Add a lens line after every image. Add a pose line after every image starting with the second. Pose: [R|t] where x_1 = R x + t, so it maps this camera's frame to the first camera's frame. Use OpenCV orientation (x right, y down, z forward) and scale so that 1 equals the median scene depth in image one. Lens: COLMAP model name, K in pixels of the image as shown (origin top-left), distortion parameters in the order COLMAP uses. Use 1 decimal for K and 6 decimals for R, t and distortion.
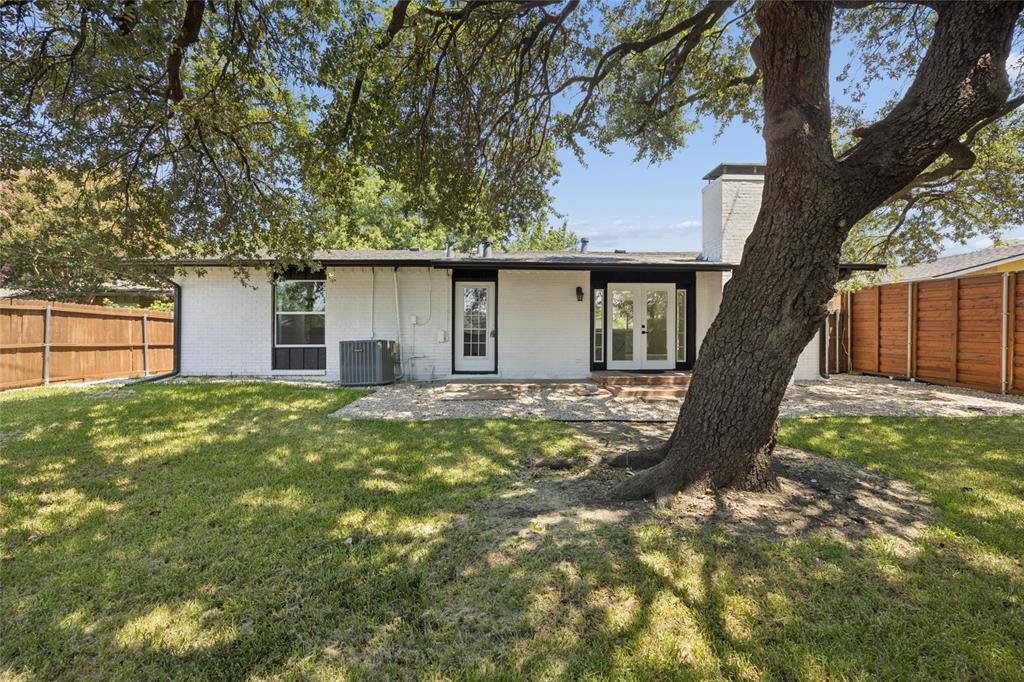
lens RADIAL K [[425.0, 0, 512.0], [0, 425.0, 341.0], [0, 0, 1]] dist [0.000223, 0.000067]
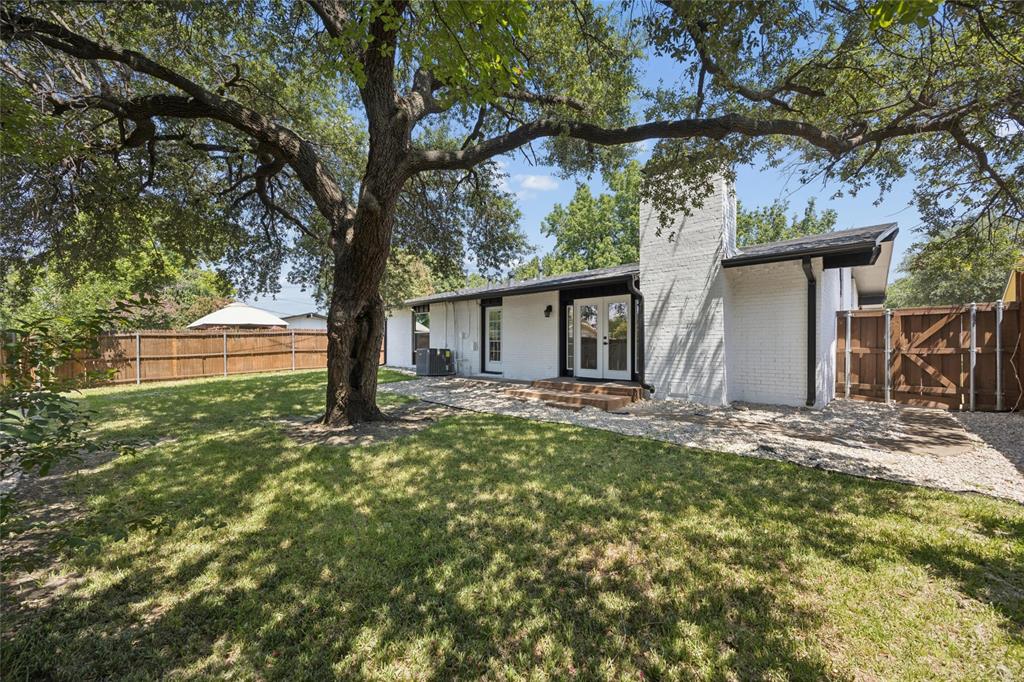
lens RADIAL K [[425.0, 0, 512.0], [0, 425.0, 341.0], [0, 0, 1]] dist [0.000223, 0.000067]
pose [[0.664329, -0.003250, -0.747433, 0.971869], [-0.001688, 0.999981, -0.005849, -0.019724], [0.747439, 0.005148, 0.664311, 0.125328]]
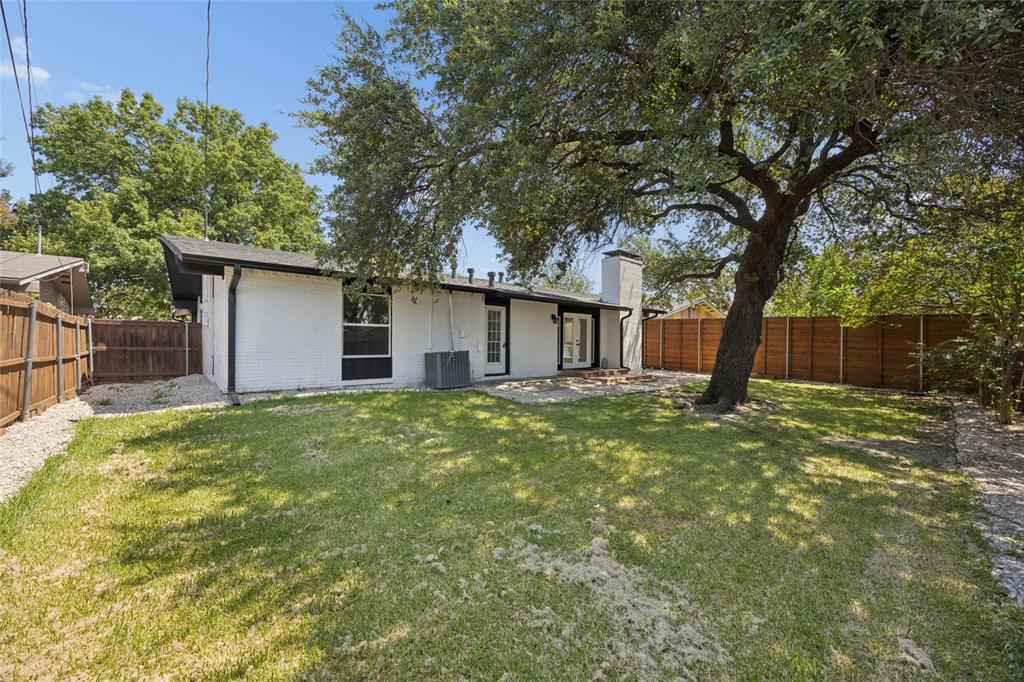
lens RADIAL K [[425.0, 0, 512.0], [0, 425.0, 341.0], [0, 0, 1]] dist [0.000223, 0.000067]
pose [[0.750164, 0.007781, 0.661206, -0.933271], [0.007955, 0.999752, -0.020790, -0.001998], [-0.661204, 0.020856, 0.749916, -0.025586]]
